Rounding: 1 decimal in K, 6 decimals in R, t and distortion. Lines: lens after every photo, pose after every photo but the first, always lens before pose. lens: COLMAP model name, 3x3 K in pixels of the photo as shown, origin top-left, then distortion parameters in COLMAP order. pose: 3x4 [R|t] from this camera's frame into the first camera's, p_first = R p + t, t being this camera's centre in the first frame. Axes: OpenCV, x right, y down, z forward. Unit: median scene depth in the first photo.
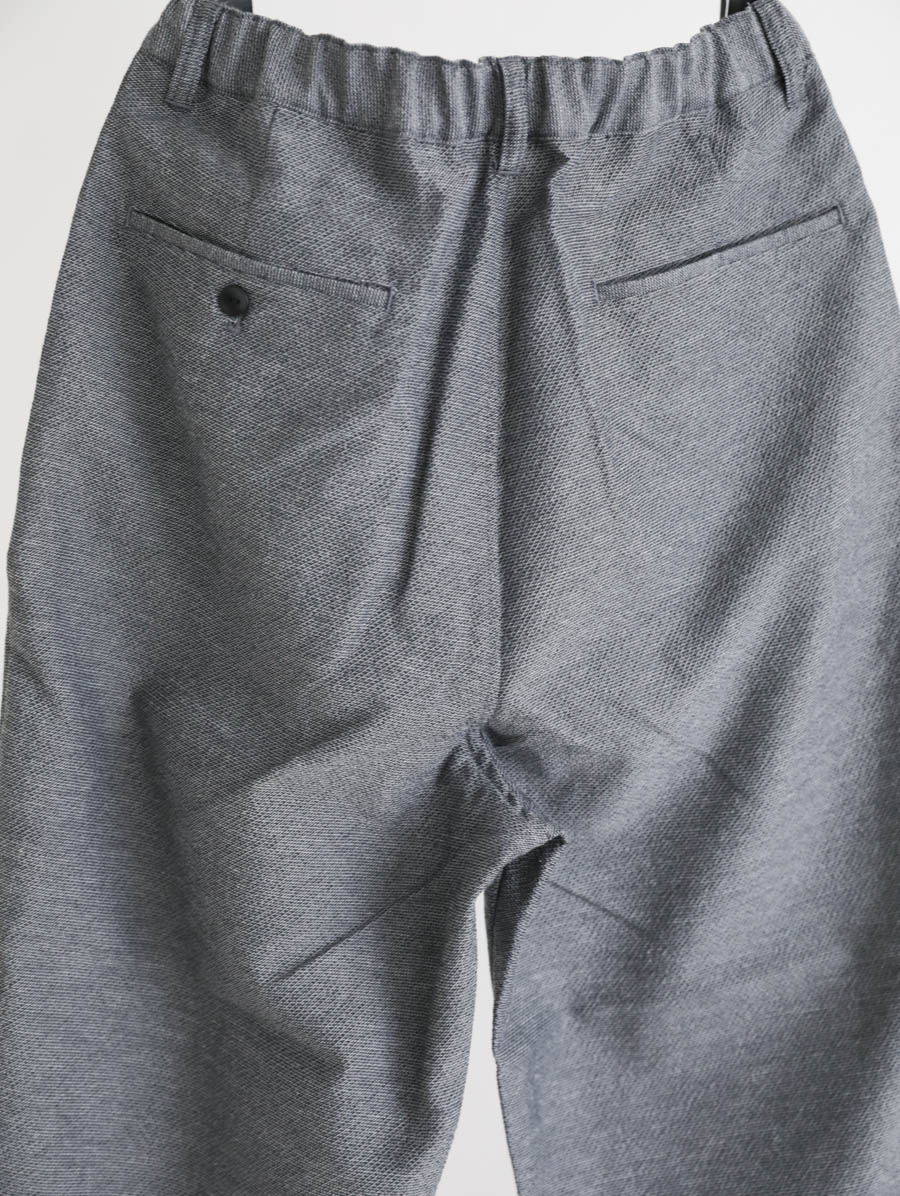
lens RADIAL K [[1656.2, 0, 418.8], [0, 1656.2, 597.5], [0, 0, 1]] dist [-0.032952, 0.000000]
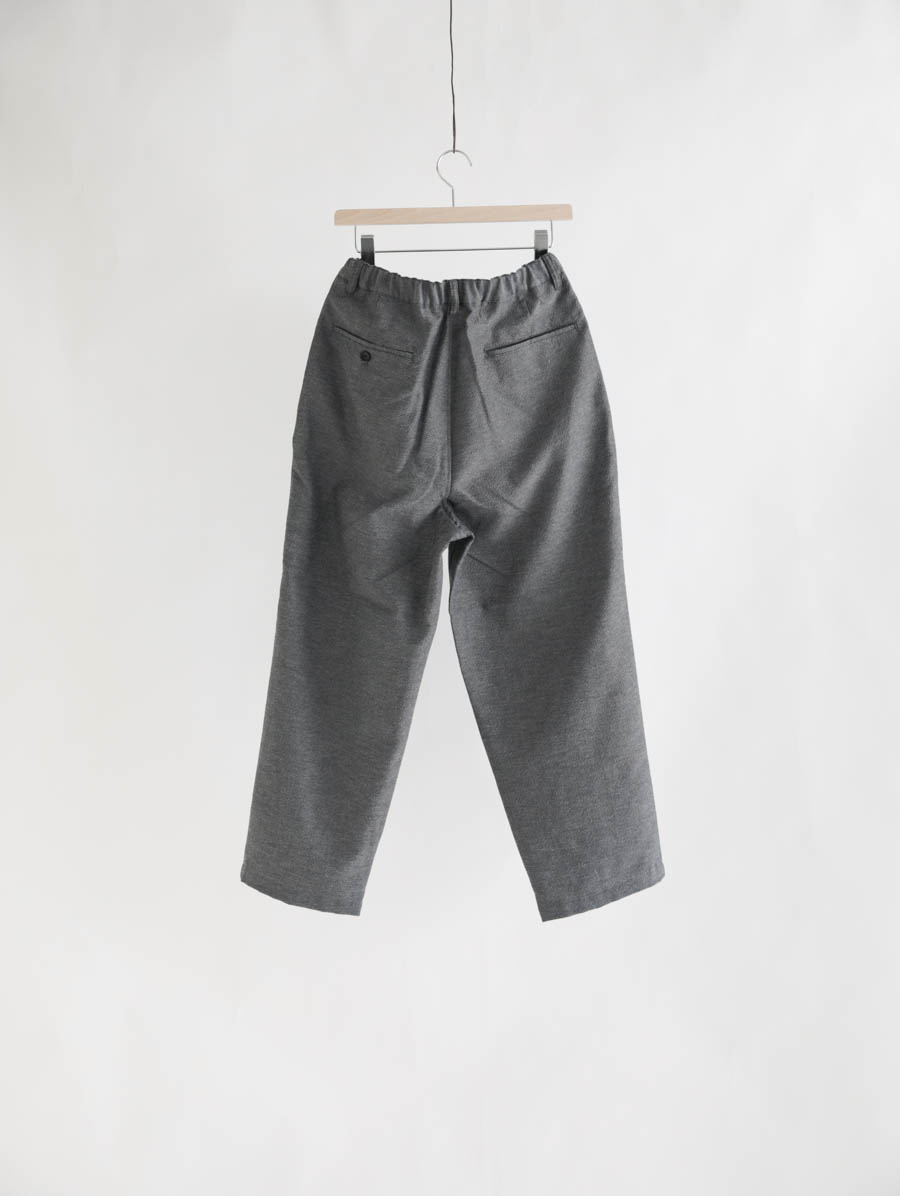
lens RADIAL K [[1656.2, 0, 450.5], [0, 1656.2, 597.9], [0, 0, 1]] dist [-0.032952, 0.000000]
pose [[0.993197, 0.020228, -0.114680, 0.402088], [-0.020667, 0.999783, -0.002639, 0.272237], [0.114602, 0.004991, 0.993399, -2.015677]]
